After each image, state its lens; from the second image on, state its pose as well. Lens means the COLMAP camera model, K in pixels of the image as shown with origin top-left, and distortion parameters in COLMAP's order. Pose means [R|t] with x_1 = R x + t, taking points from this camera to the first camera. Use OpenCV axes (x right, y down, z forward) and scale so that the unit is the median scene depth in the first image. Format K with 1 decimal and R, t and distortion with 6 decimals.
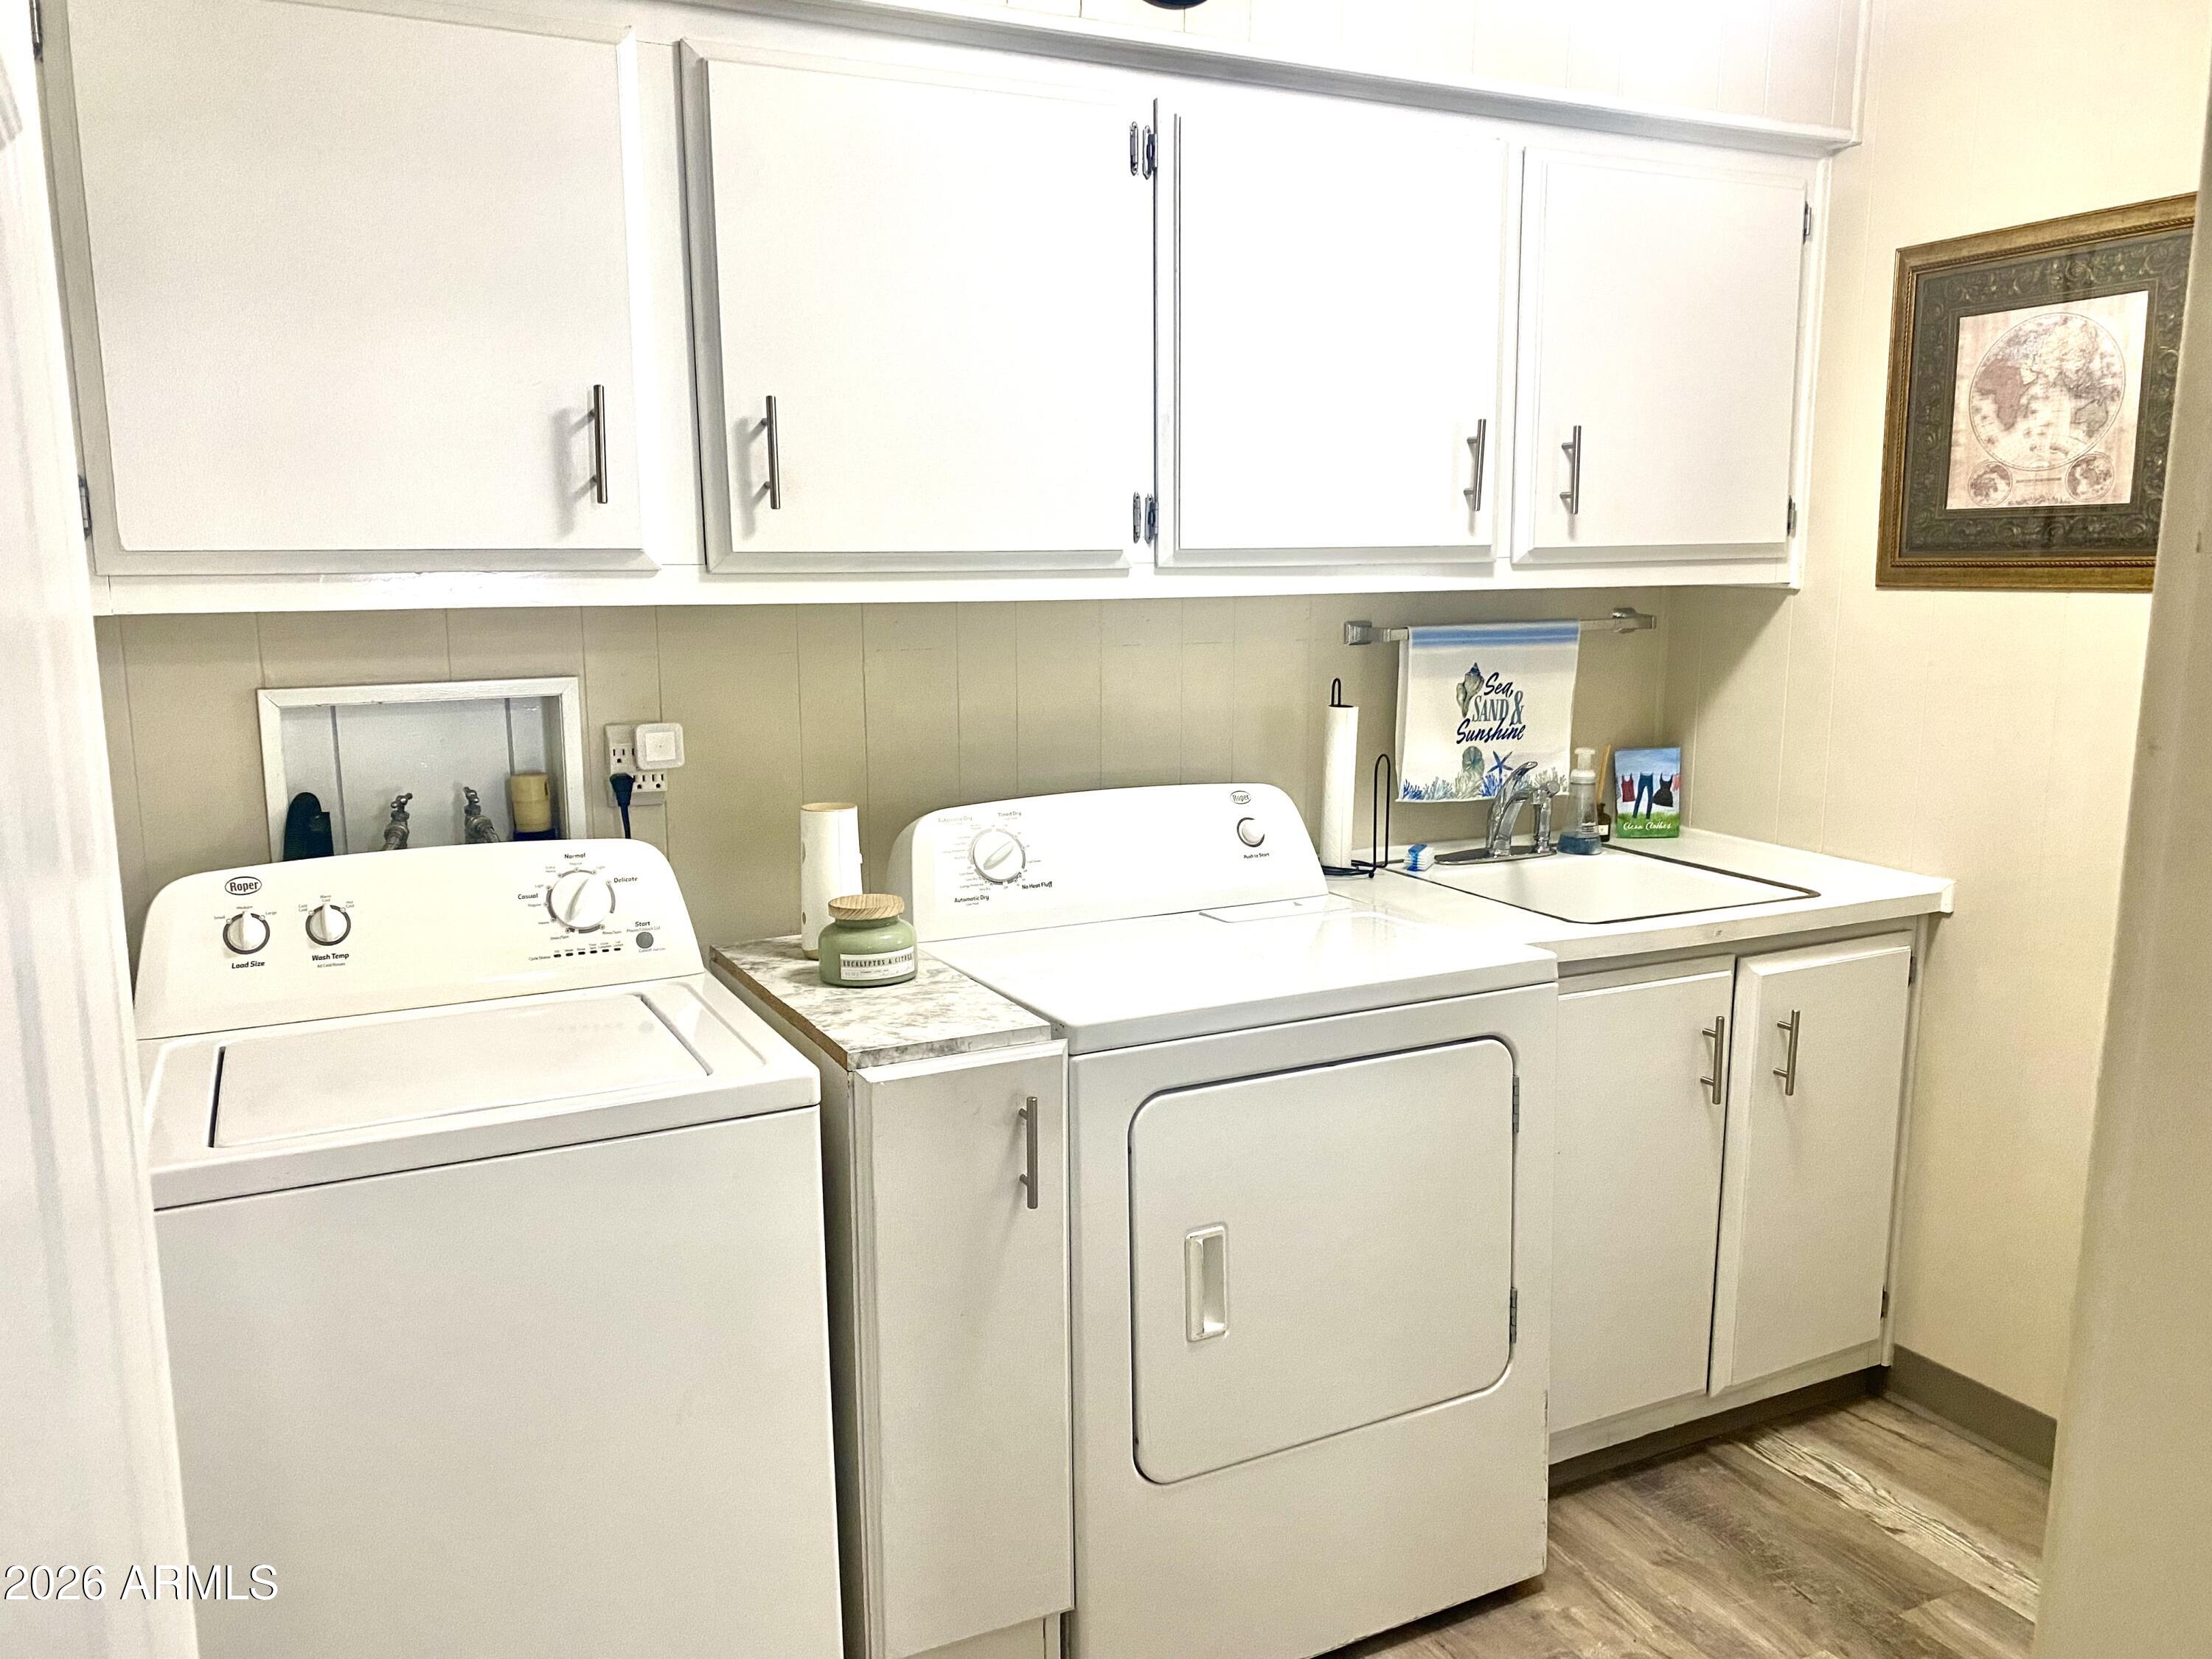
lens RADIAL K [[1663.0, 0, 1106.0], [0, 1663.0, 829.5], [0, 0, 1]] dist [0.002564, -0.004644]
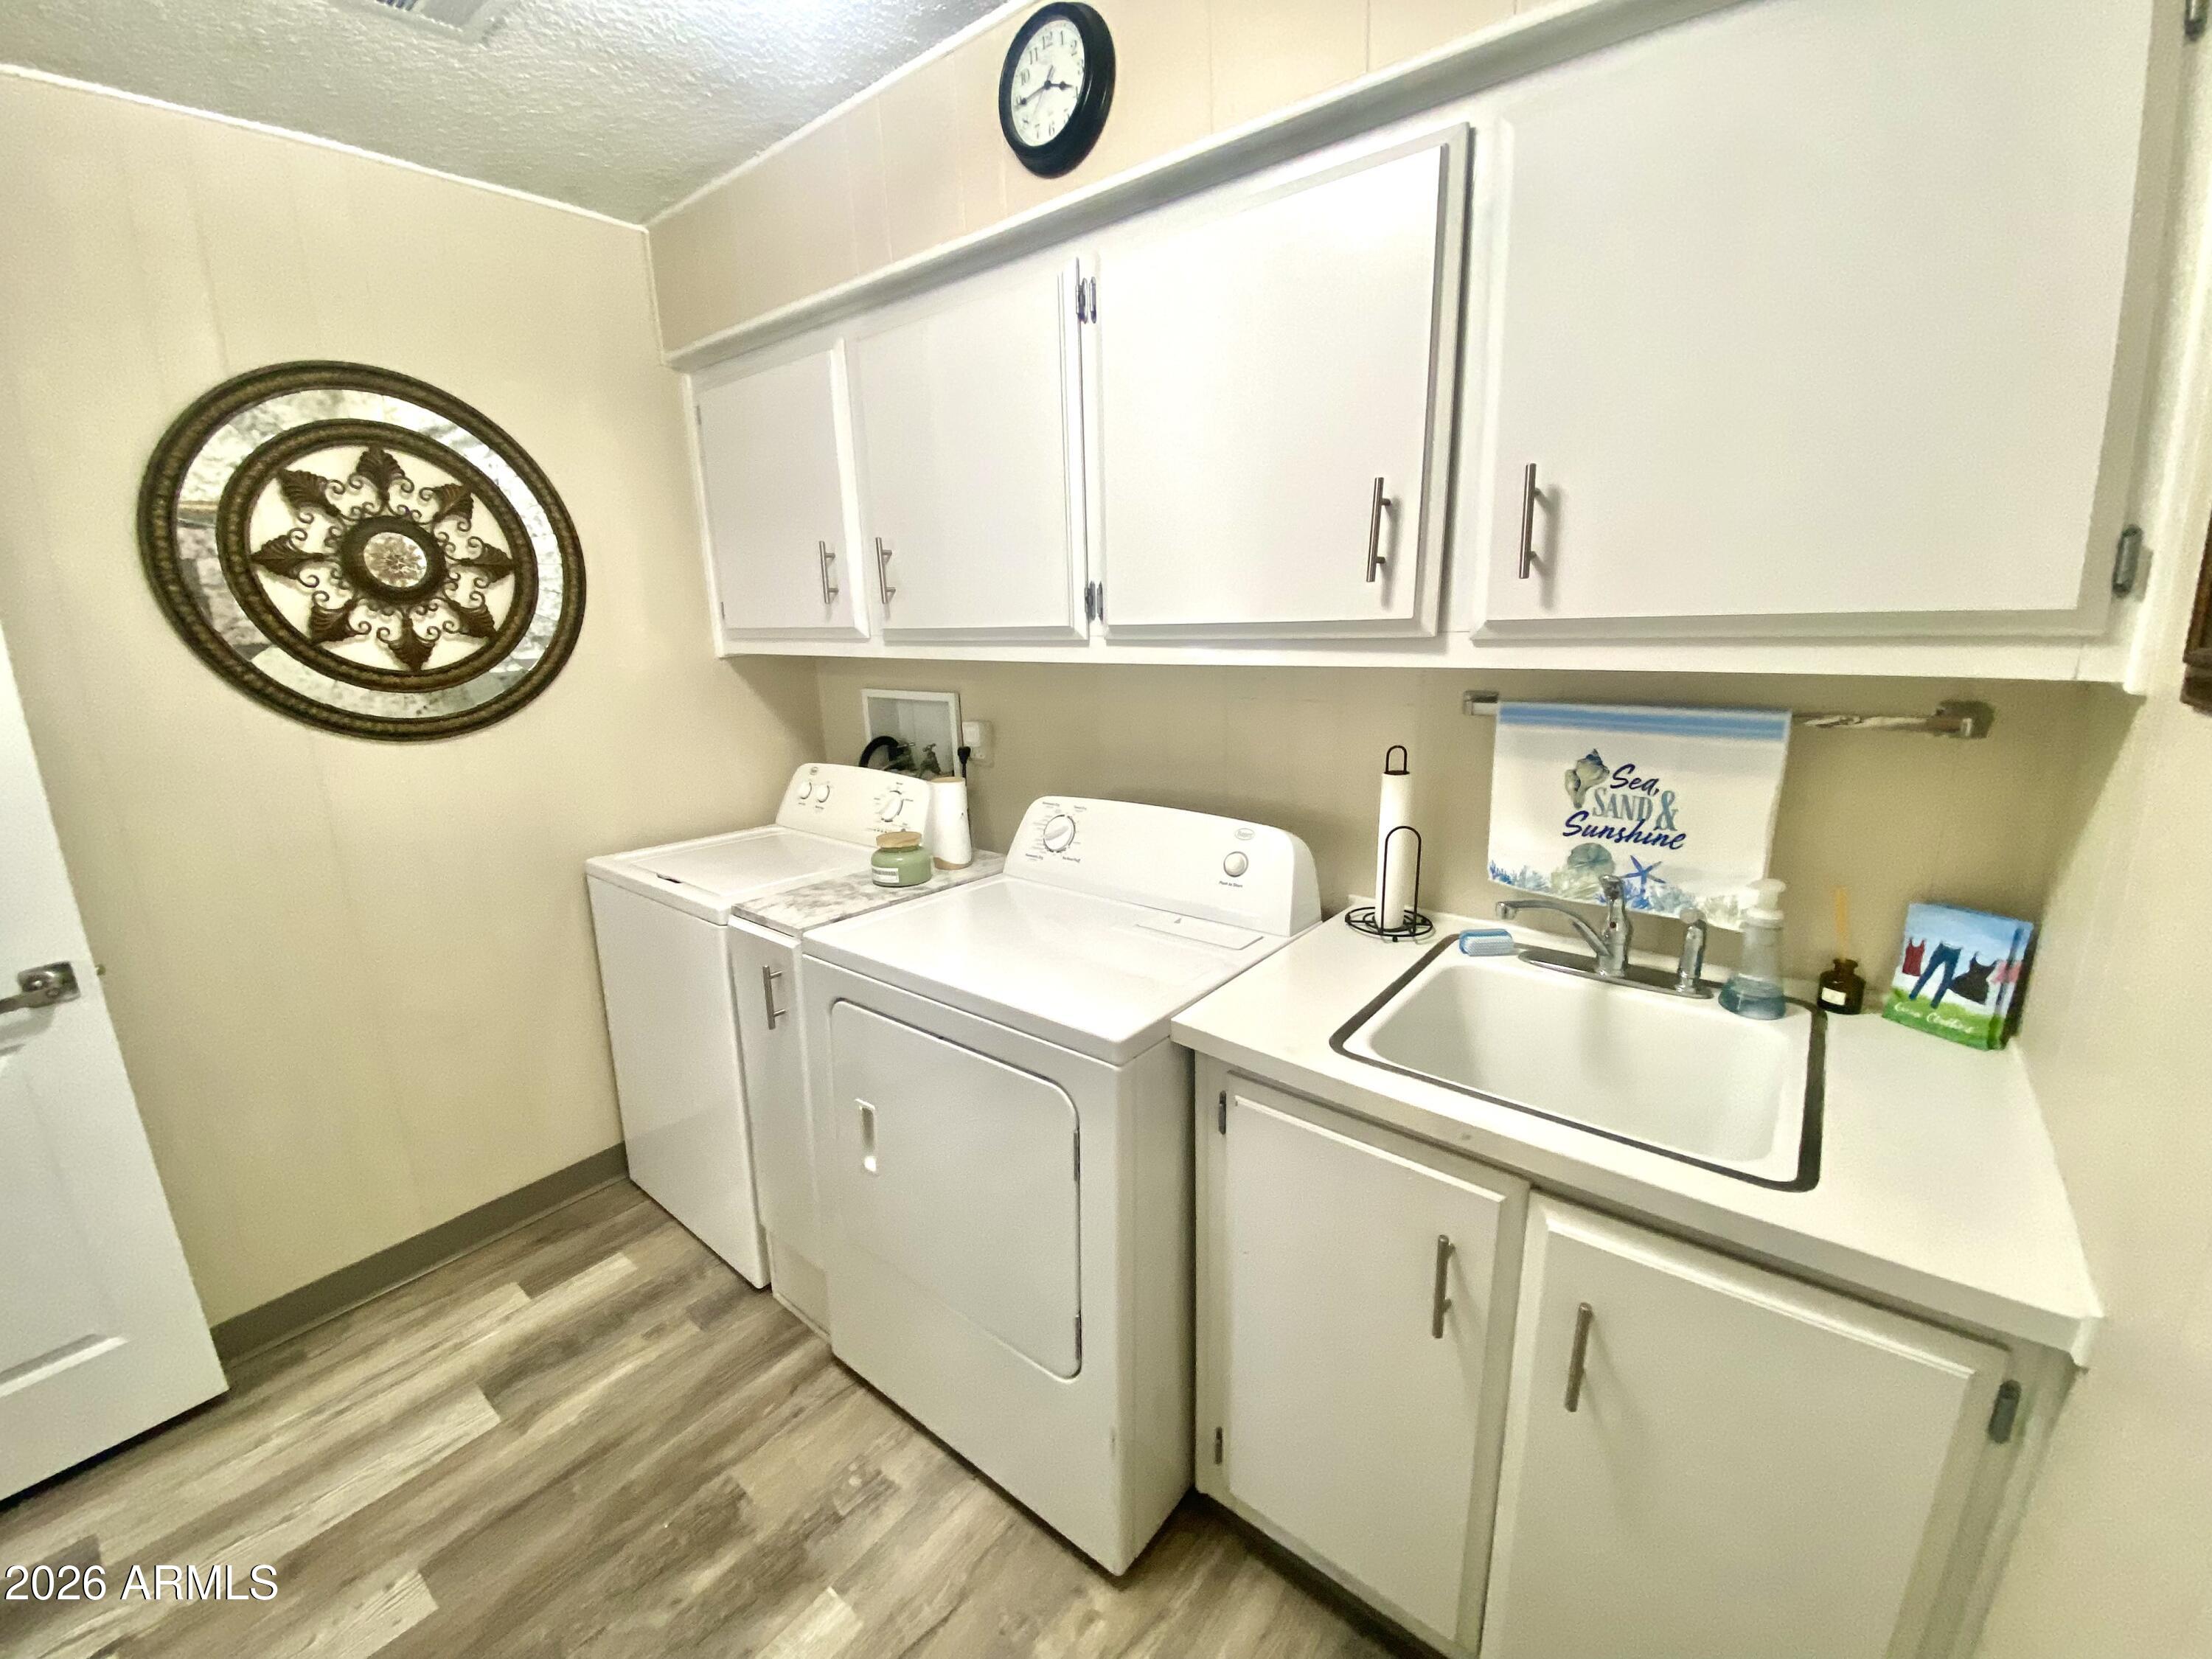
lens RADIAL K [[902.0, 0, 1106.0], [0, 902.0, 829.5], [0, 0, 1]] dist [-0.000578, -0.000289]
pose [[0.409054, 0.207947, -0.888500, 0.539922], [-0.129391, 0.977068, 0.169106, -0.104991], [0.903290, 0.045790, 0.426580, 0.564182]]
